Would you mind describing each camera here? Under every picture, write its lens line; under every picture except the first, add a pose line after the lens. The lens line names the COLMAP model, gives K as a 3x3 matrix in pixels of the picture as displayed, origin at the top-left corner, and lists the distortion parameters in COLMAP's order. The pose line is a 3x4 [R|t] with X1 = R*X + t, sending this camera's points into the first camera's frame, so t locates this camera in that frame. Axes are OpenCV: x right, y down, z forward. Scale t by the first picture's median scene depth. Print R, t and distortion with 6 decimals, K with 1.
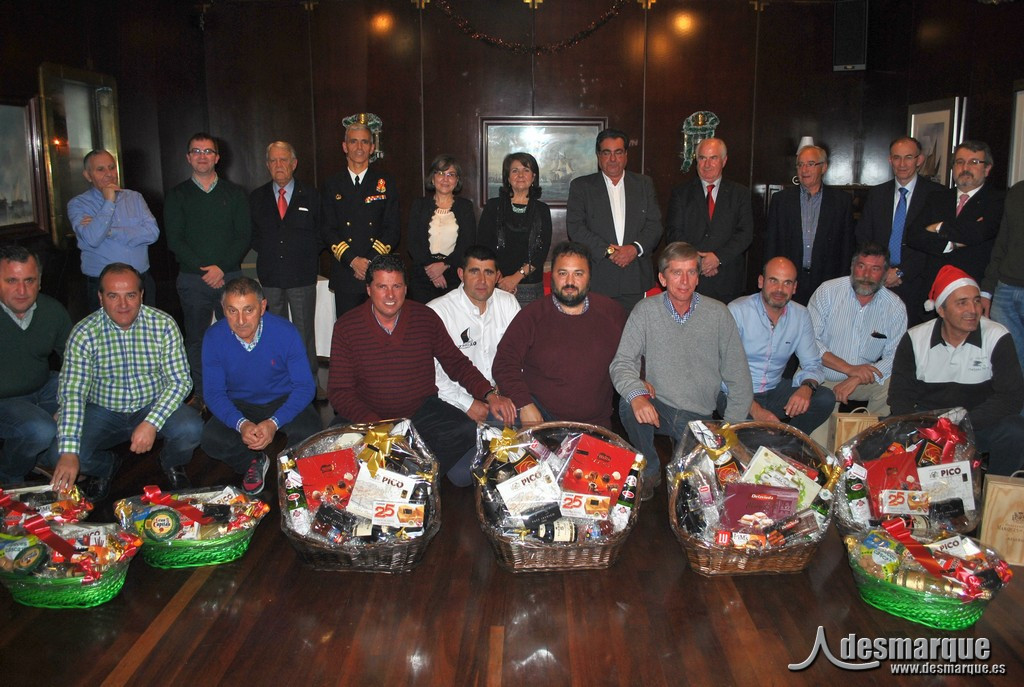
lens RADIAL K [[827.1, 0, 521.5], [0, 827.1, 340.6], [0, 0, 1]] dist [-0.062440, 0.008072]
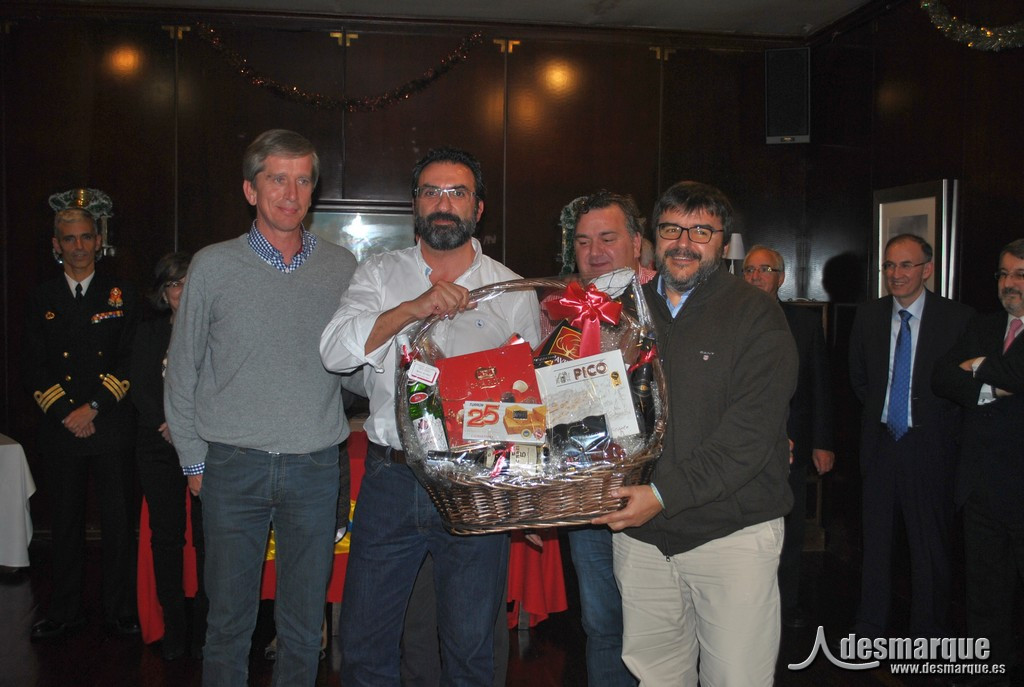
lens RADIAL K [[1103.7, 0, 510.5], [0, 1103.7, 345.9], [0, 0, 1]] dist [-0.030472, 0.000000]
pose [[0.989128, 0.002758, 0.147031, 0.017607], [0.017858, 0.990172, -0.138711, -0.023933], [-0.145968, 0.139828, 0.979358, 0.105801]]
